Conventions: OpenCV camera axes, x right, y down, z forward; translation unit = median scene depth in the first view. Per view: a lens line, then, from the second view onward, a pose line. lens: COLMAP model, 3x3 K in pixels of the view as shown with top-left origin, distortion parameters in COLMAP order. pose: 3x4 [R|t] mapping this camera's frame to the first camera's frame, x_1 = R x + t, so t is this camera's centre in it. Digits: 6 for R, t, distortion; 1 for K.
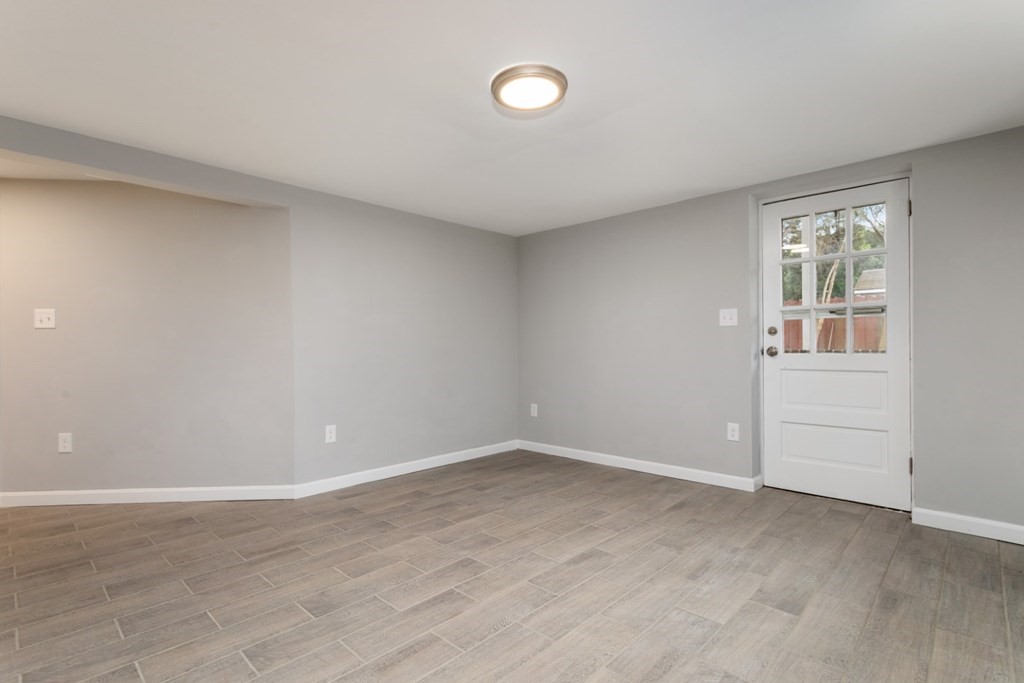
lens RADIAL K [[484.6, 0, 506.9], [0, 484.6, 342.2], [0, 0, 1]] dist [0.001001, 0.000725]
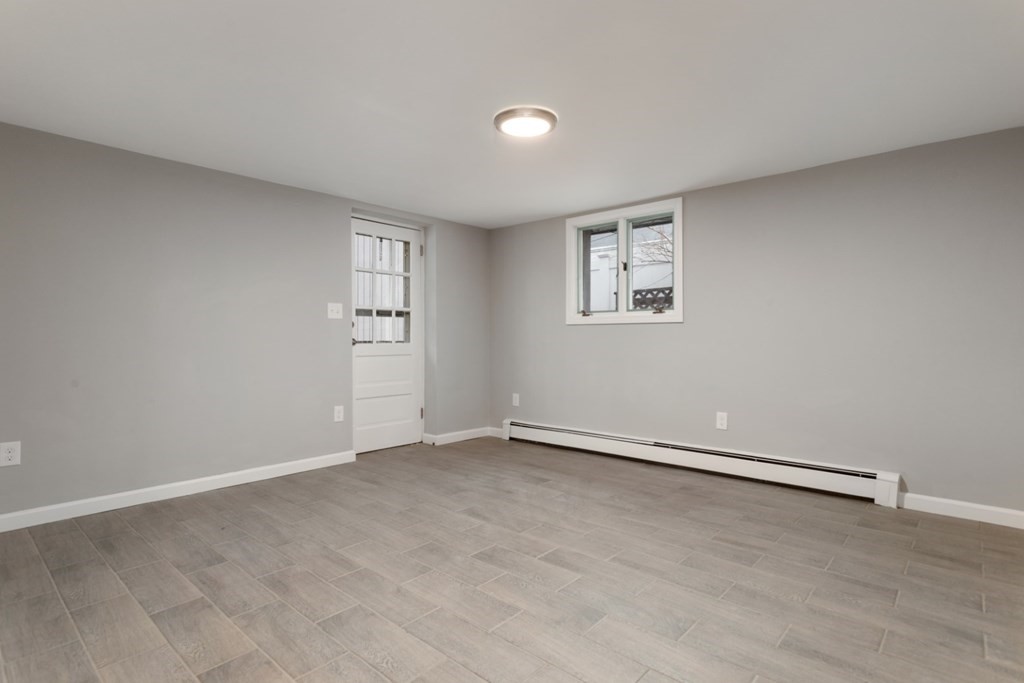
lens RADIAL K [[522.3, 0, 512.0], [0, 522.3, 341.5], [0, 0, 1]] dist [0.002589, 0.000680]
pose [[-0.031931, -0.003681, 0.999483, -0.907982], [-0.013212, 0.999907, 0.003260, 0.011127], [-0.999403, -0.013101, -0.031977, 0.777409]]
